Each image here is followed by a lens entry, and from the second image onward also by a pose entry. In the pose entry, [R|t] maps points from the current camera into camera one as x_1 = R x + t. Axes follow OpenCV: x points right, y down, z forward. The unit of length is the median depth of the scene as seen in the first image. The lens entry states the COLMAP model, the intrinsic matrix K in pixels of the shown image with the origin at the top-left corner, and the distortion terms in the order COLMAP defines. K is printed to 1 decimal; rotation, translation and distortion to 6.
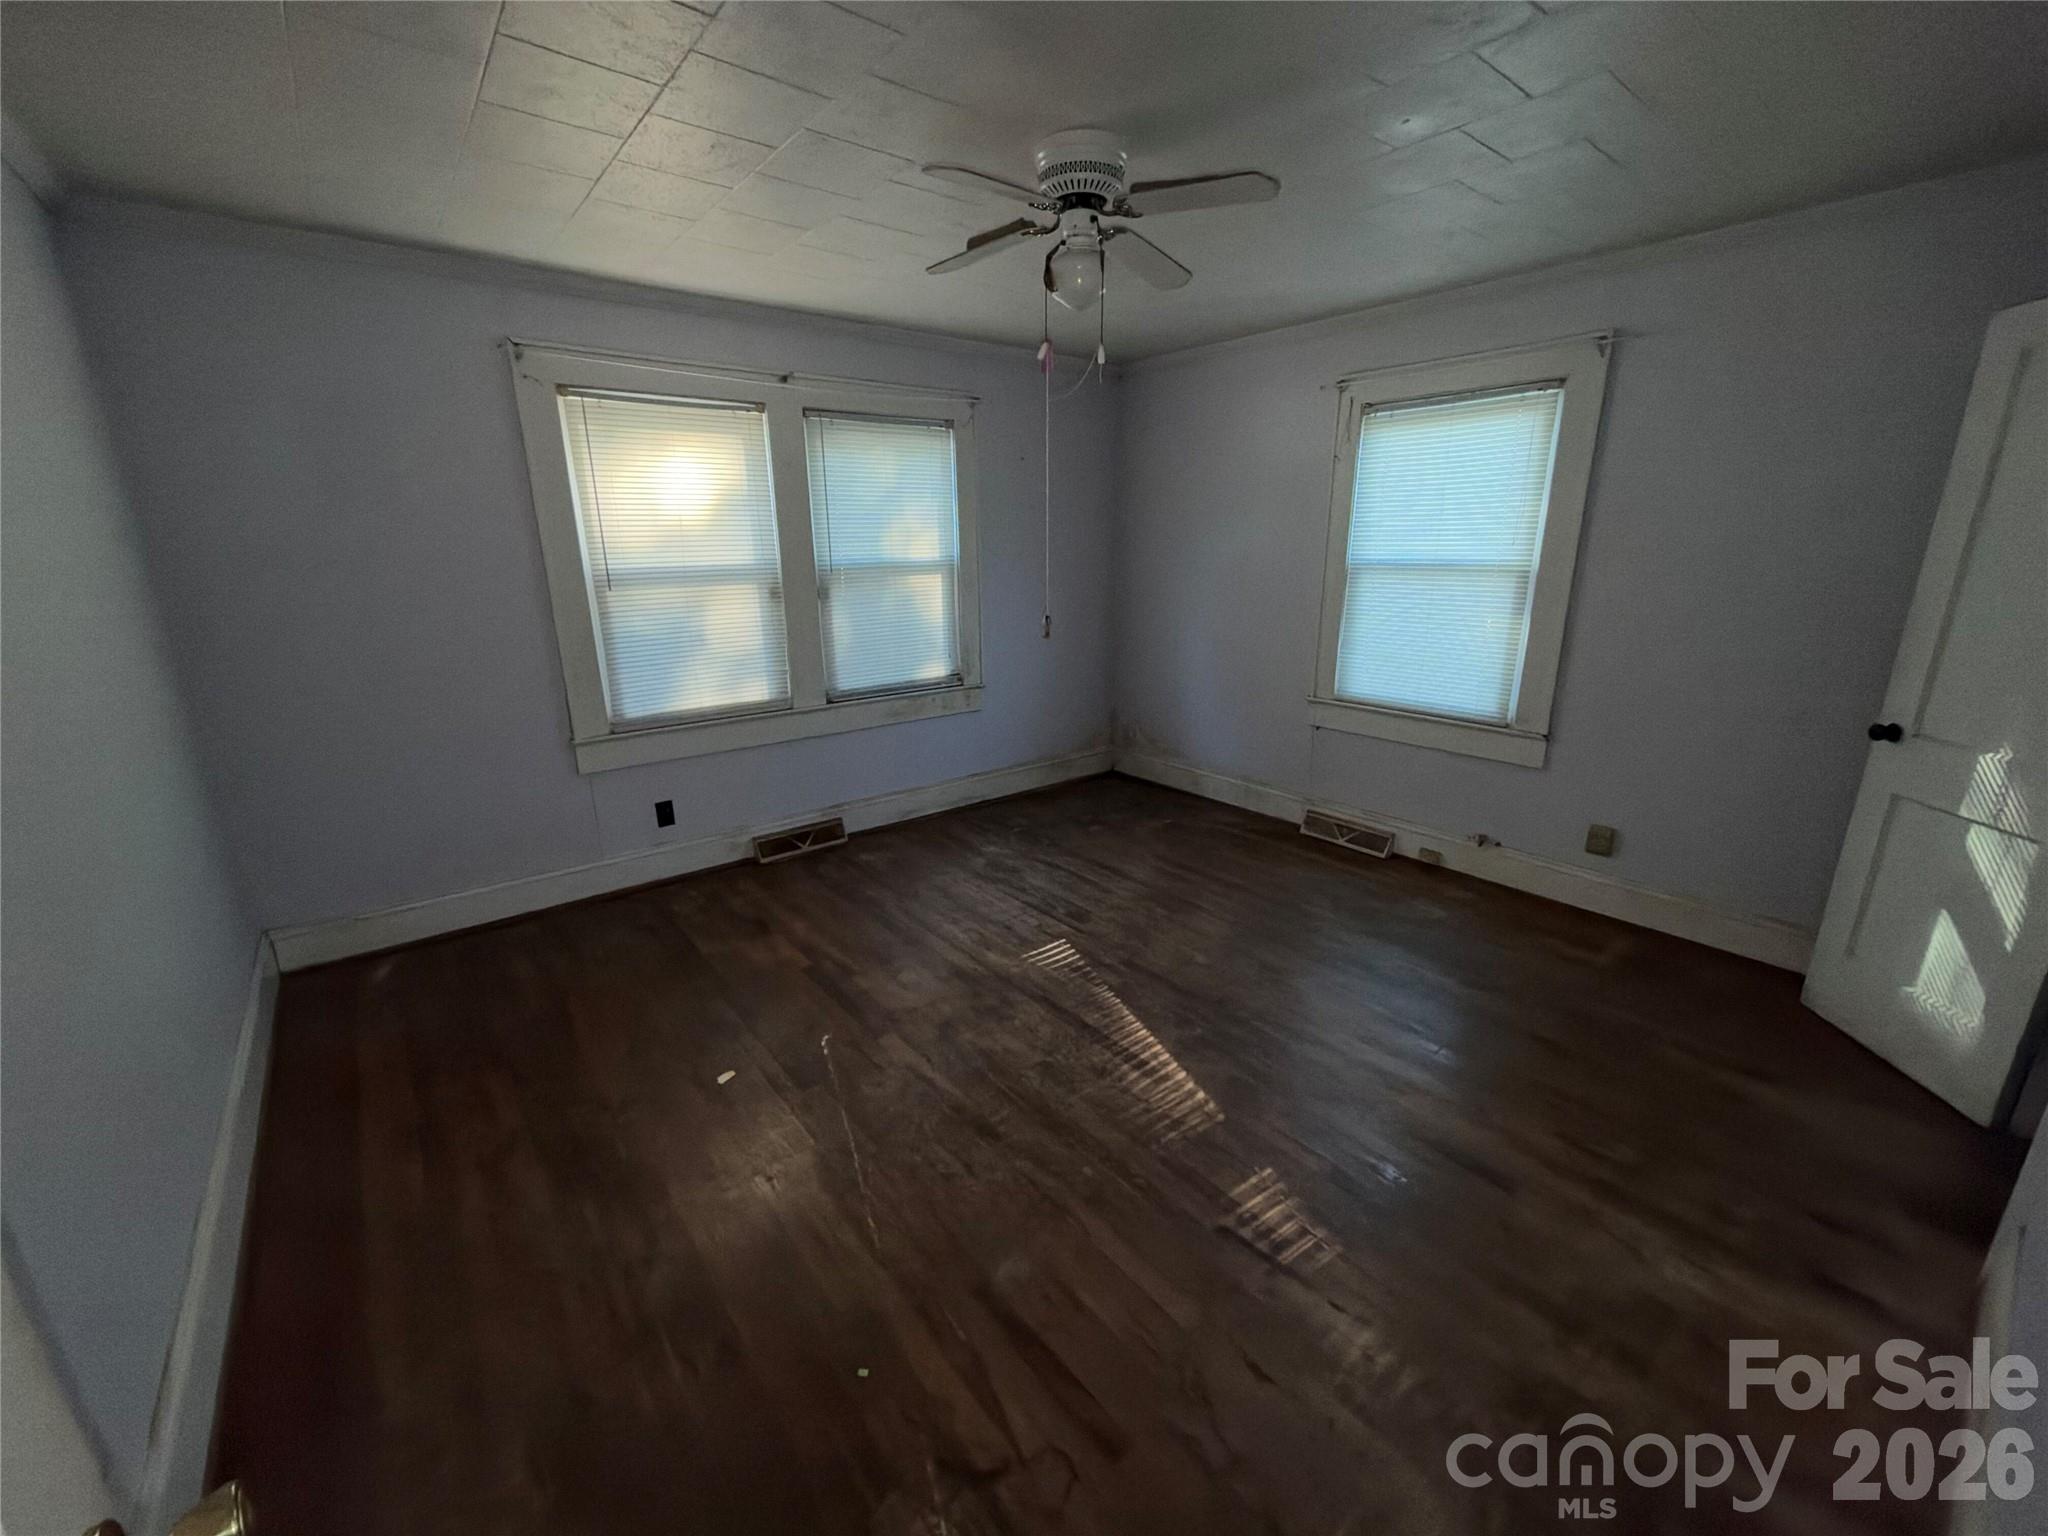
lens RADIAL K [[812.8, 0, 1026.3], [0, 812.8, 774.1], [0, 0, 1]] dist [0.000031, -0.000504]
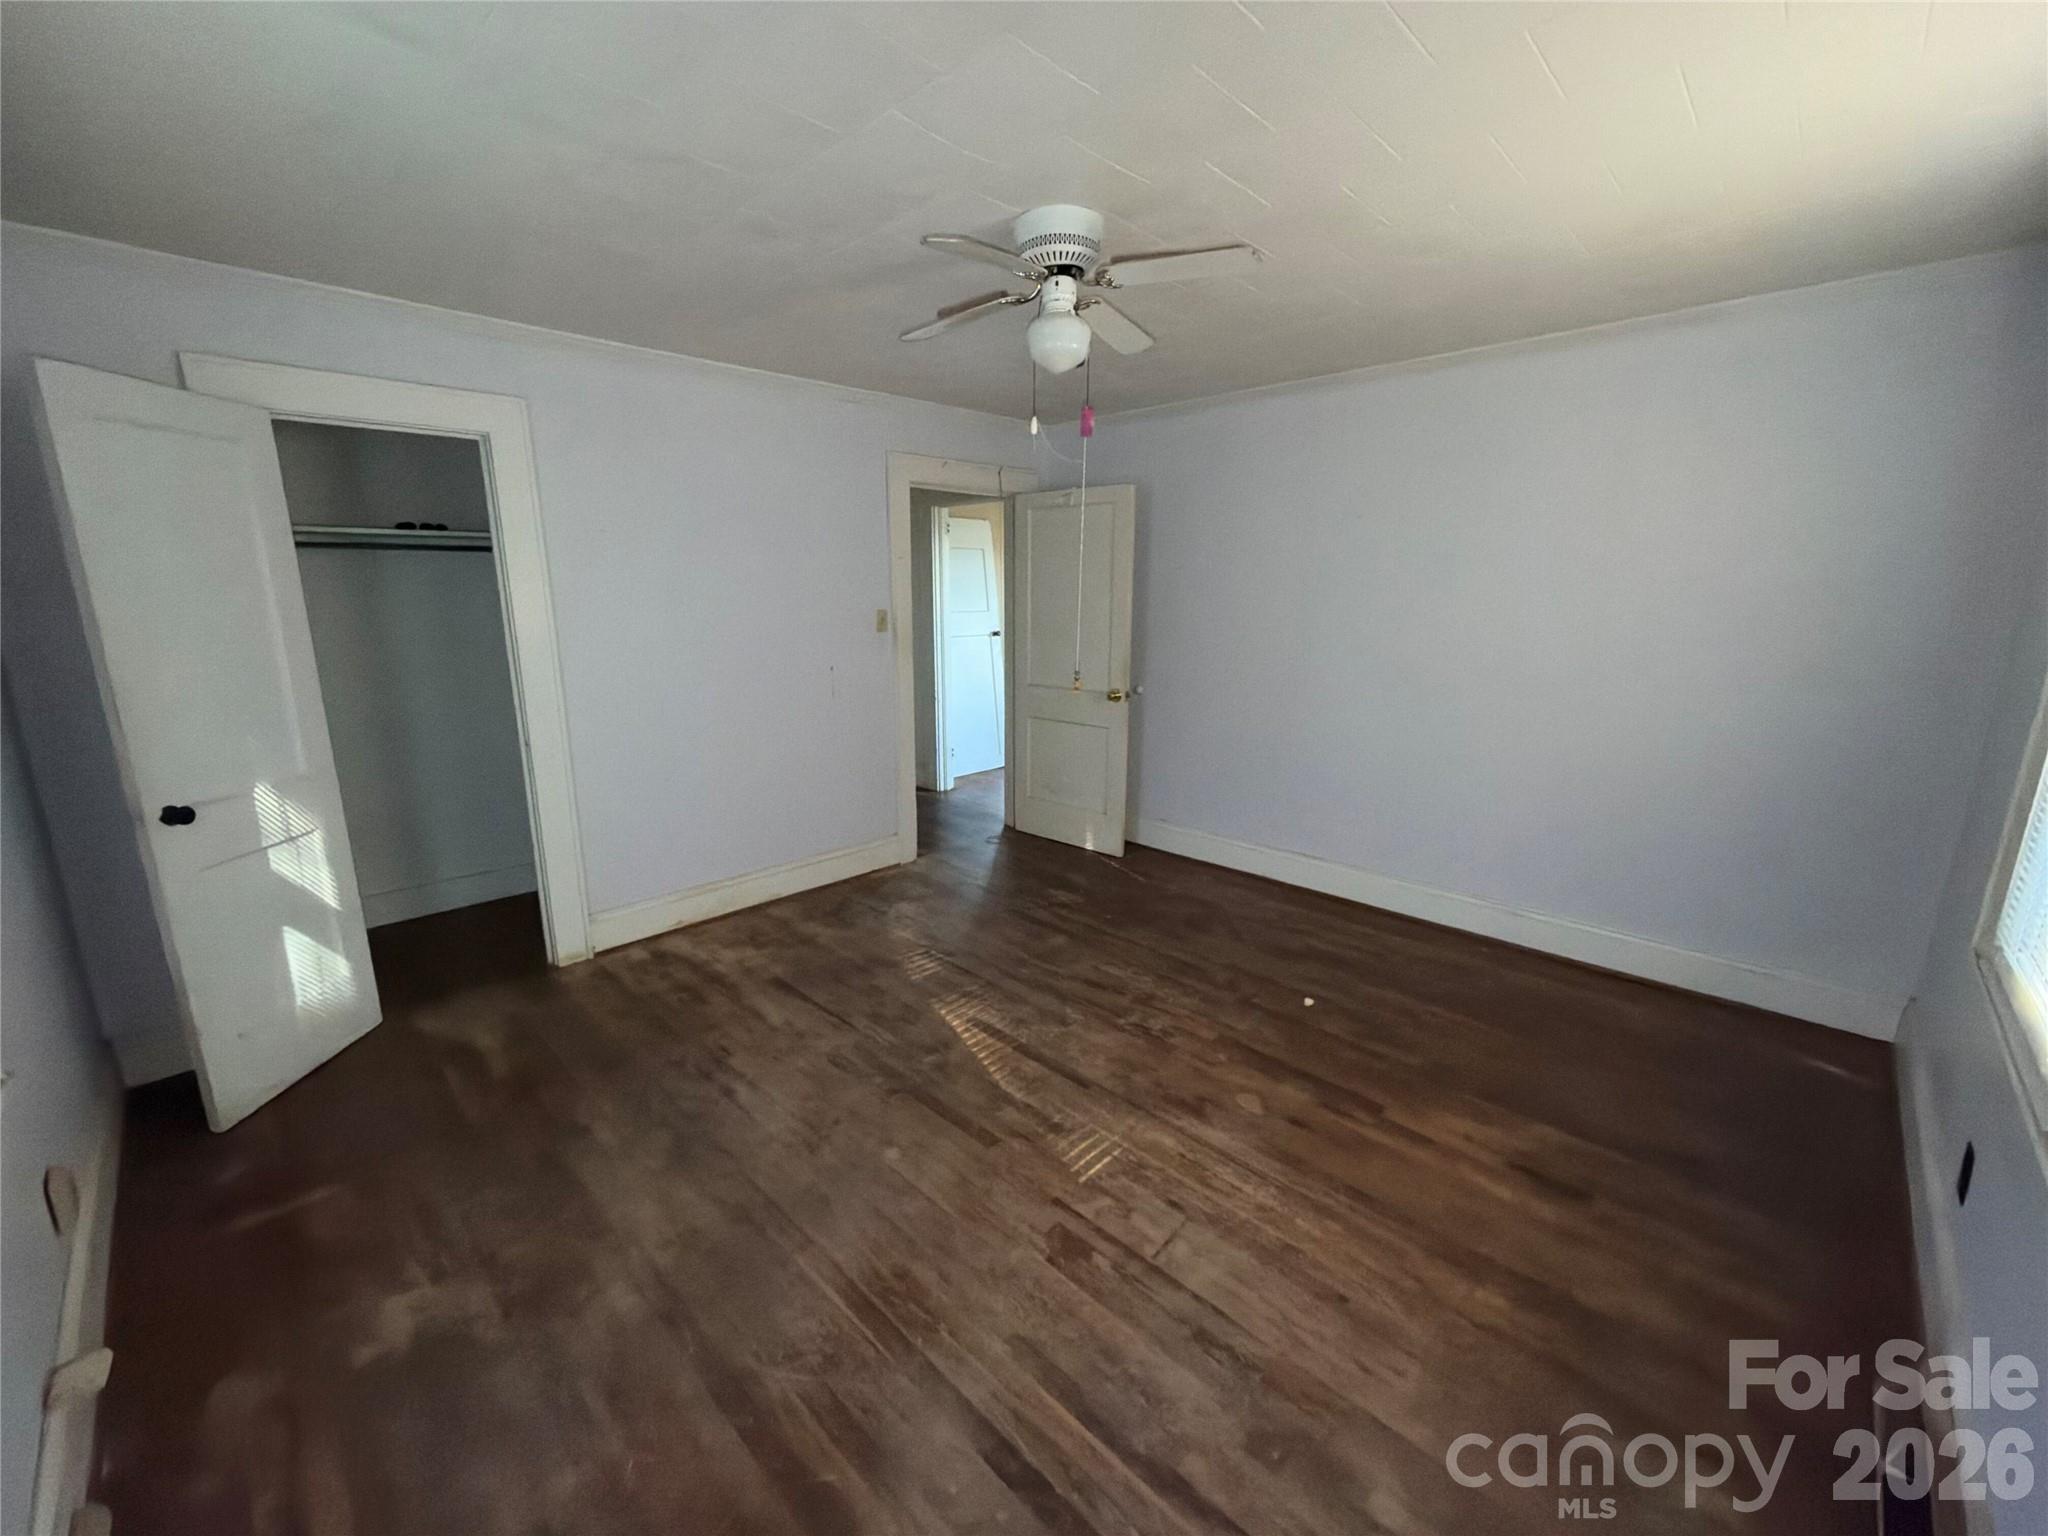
lens RADIAL K [[812.8, 0, 1023.9], [0, 812.8, 764.4], [0, 0, 1]] dist [0.000031, -0.000504]
pose [[-0.992896, 0.035143, -0.113677, 0.168744], [-0.023640, 0.878076, 0.477937, -0.451464], [0.116613, 0.477229, -0.871007, 1.507740]]
